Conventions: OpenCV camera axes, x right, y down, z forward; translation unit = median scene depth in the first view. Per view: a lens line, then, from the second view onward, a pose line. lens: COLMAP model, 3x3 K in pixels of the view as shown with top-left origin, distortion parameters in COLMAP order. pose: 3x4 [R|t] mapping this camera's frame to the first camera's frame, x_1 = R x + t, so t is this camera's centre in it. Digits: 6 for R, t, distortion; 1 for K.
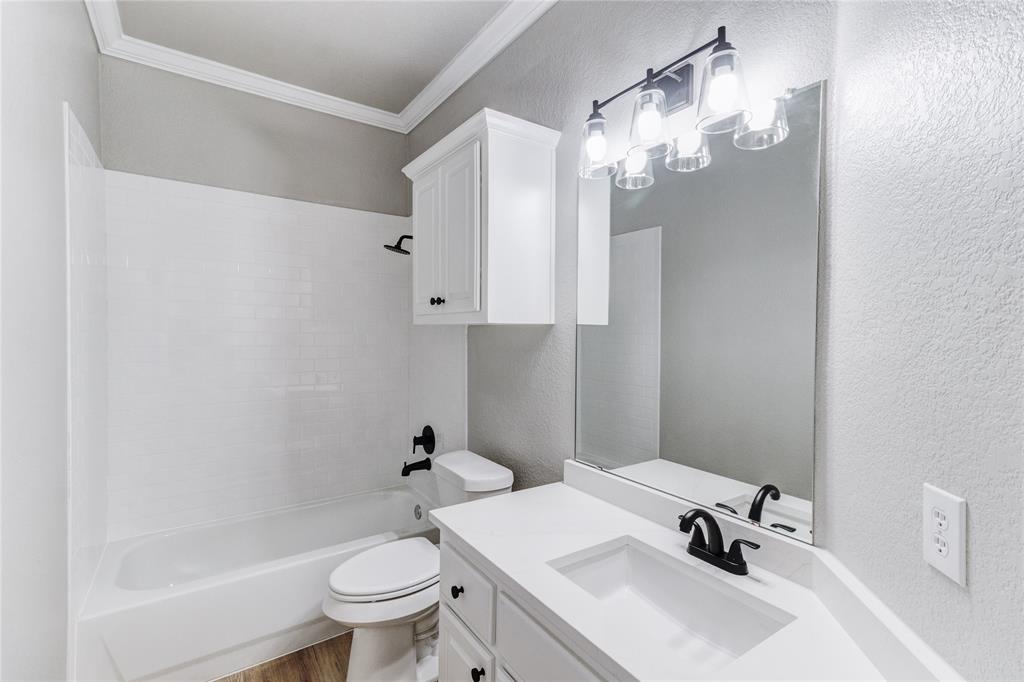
lens RADIAL K [[466.7, 0, 509.0], [0, 466.7, 336.8], [0, 0, 1]] dist [0.021389, 0.001480]
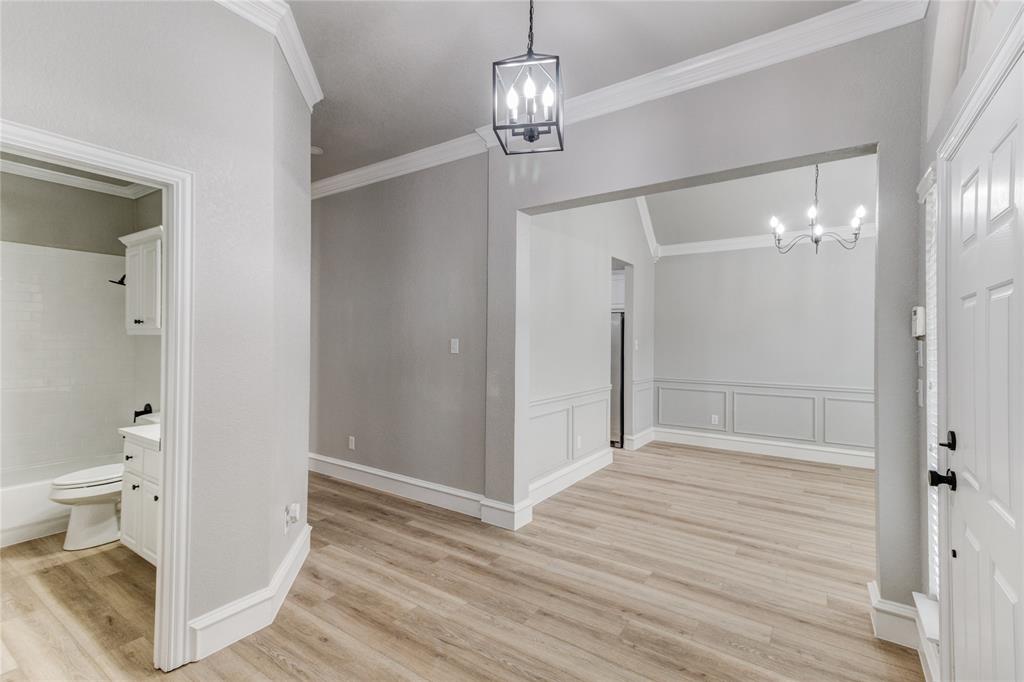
lens RADIAL K [[466.7, 0, 513.6], [0, 466.7, 340.8], [0, 0, 1]] dist [0.021389, 0.001480]
pose [[0.930137, 0.004366, 0.367186, 0.466111], [0.000673, 0.999907, -0.013594, 0.018308], [-0.367212, 0.012892, 0.930048, -1.076026]]
